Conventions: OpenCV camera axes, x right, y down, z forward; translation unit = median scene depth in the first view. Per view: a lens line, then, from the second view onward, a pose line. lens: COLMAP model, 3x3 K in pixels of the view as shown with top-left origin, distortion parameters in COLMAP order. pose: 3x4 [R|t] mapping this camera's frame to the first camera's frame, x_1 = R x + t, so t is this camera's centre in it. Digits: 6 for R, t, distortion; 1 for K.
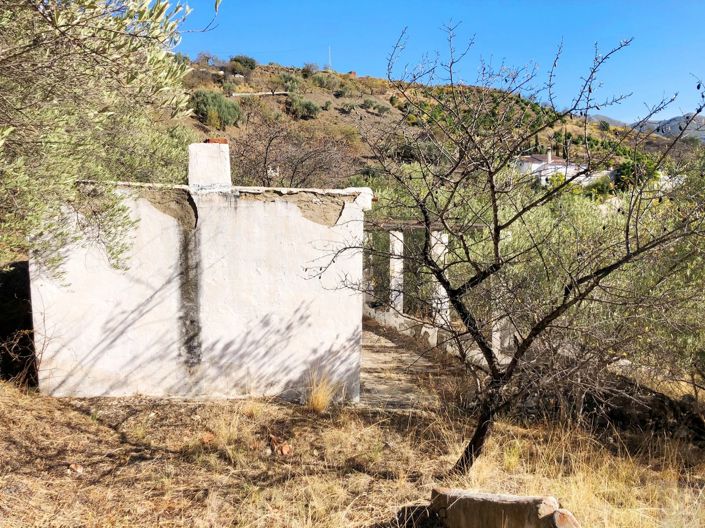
lens RADIAL K [[564.3, 0, 352.0], [0, 564.3, 264.4], [0, 0, 1]] dist [0.023683, -0.021297]
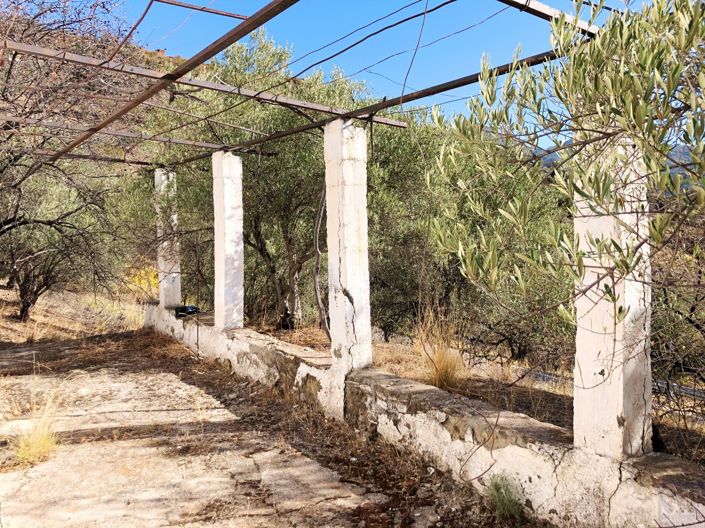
lens RADIAL K [[564.3, 0, 352.0], [0, 564.3, 264.5], [0, 0, 1]] dist [0.023683, -0.021297]
pose [[0.949574, -0.013794, 0.313241, 0.032091], [0.013065, 0.999905, 0.004428, 0.035677], [-0.313272, -0.000113, 0.949663, 0.581248]]
